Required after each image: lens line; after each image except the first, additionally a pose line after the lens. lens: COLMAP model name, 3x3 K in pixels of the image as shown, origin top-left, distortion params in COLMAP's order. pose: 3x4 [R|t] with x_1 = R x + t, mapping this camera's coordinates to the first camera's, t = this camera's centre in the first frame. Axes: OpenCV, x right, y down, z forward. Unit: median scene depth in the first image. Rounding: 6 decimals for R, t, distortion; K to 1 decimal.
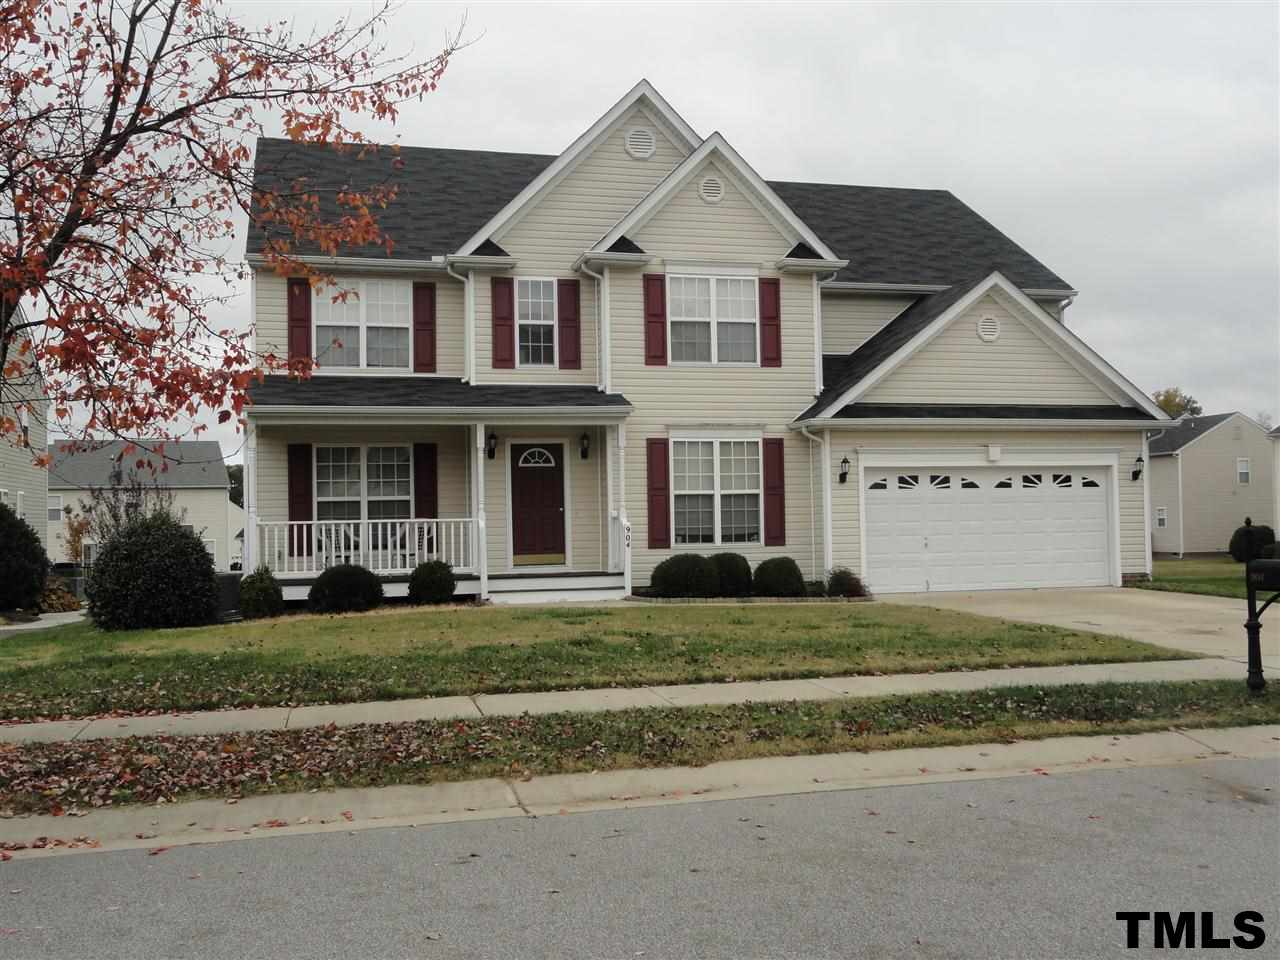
lens RADIAL K [[1244.8, 0, 639.8], [0, 1244.8, 479.5], [0, 0, 1]] dist [-0.025670, 0.000000]
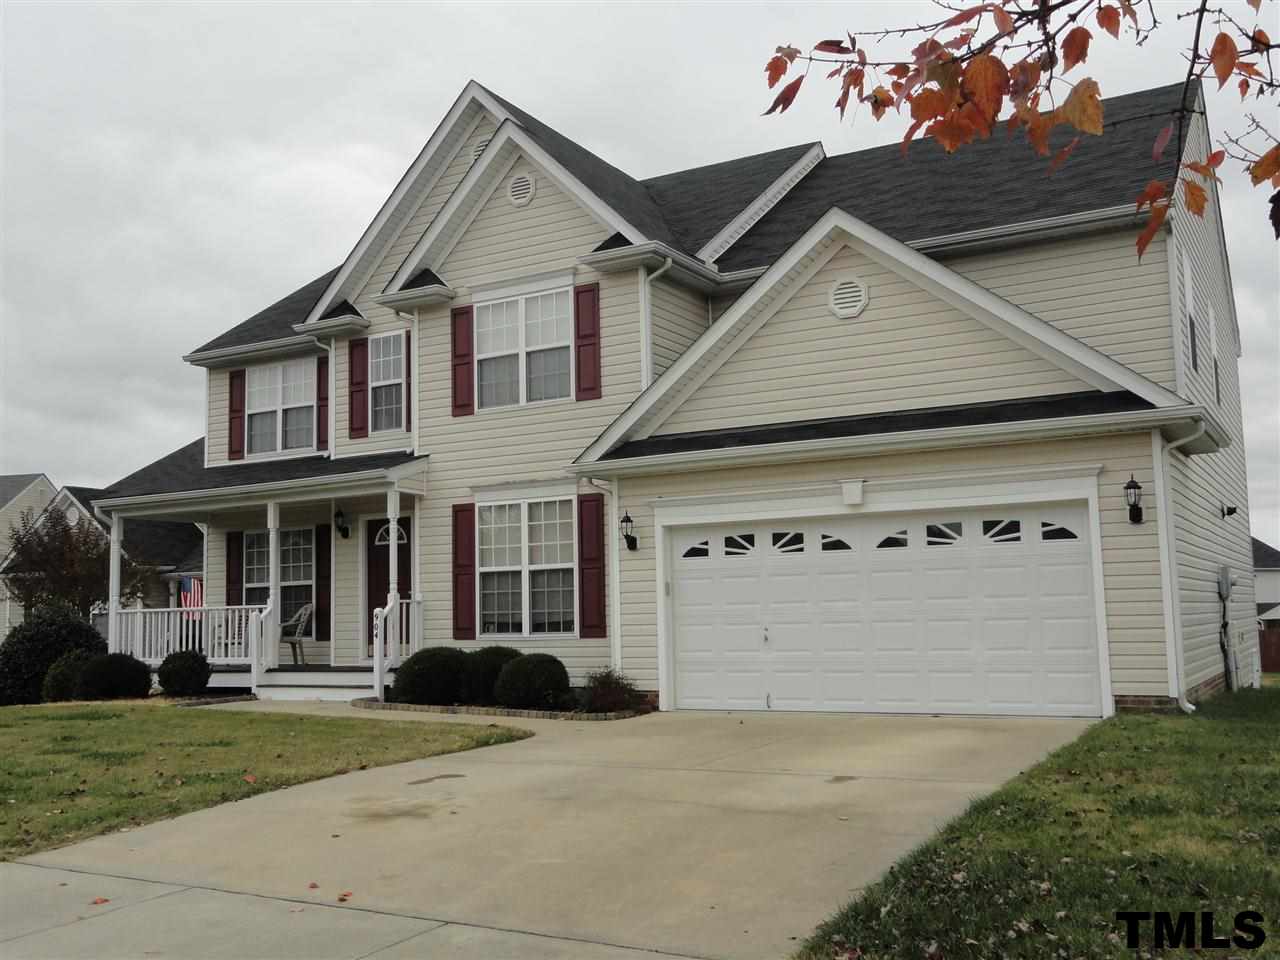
lens RADIAL K [[1244.8, 0, 639.7], [0, 1244.8, 481.2], [0, 0, 1]] dist [-0.025670, 0.000000]
pose [[0.718312, -0.074823, -0.691686, 0.659138], [0.036756, 0.996893, -0.069667, 0.012961], [0.694749, 0.024619, 0.718831, 0.486412]]
